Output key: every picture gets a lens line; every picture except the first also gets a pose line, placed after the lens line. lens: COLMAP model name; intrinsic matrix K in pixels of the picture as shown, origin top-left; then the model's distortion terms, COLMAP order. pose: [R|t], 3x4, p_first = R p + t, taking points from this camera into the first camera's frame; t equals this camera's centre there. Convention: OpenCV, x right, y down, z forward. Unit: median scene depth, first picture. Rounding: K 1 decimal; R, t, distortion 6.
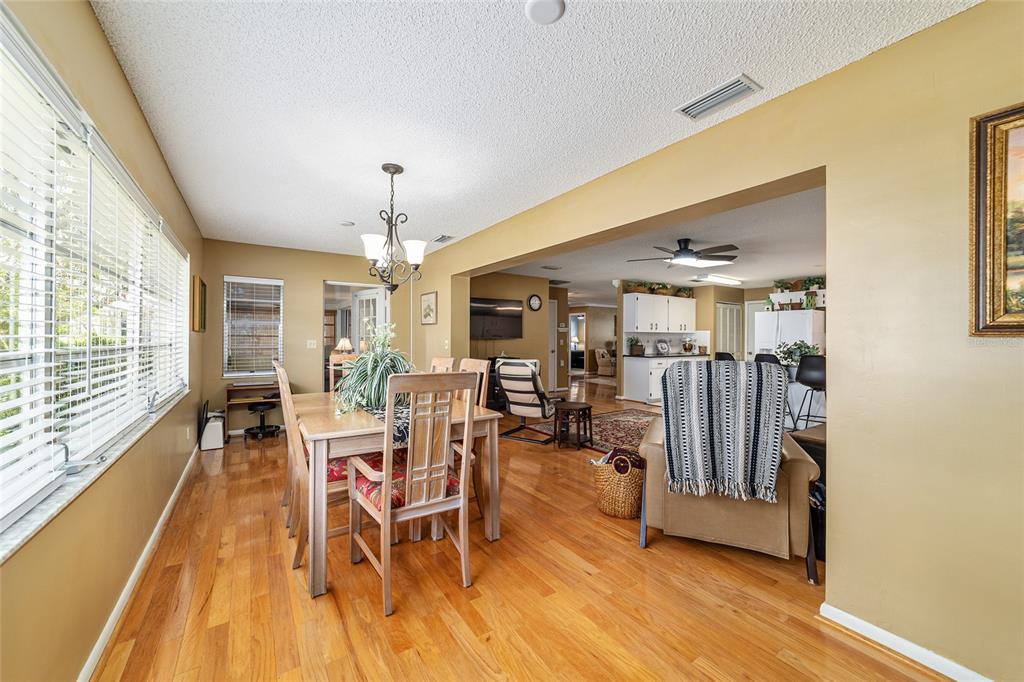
lens RADIAL K [[395.7, 0, 512.7], [0, 395.7, 335.1], [0, 0, 1]] dist [-0.011434, 0.005796]
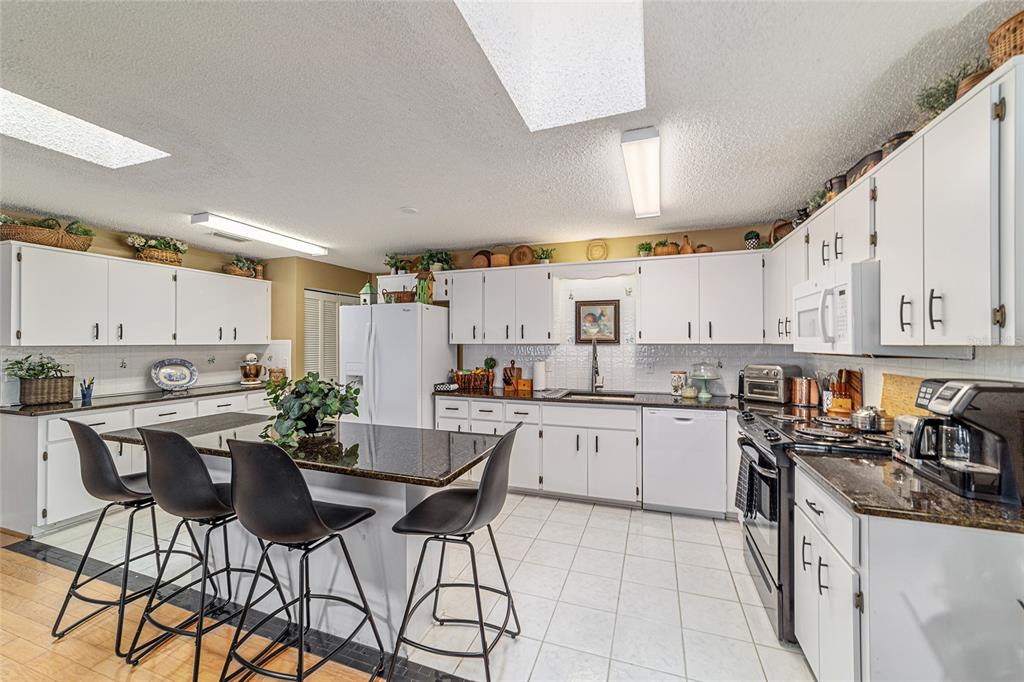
lens RADIAL K [[395.7, 0, 514.5], [0, 395.7, 340.8], [0, 0, 1]] dist [-0.011434, 0.005796]
pose [[0.801610, -0.005785, 0.597819, 0.434176], [0.003879, 0.999982, 0.004476, -0.011537], [-0.597834, -0.001269, 0.801619, 0.390727]]
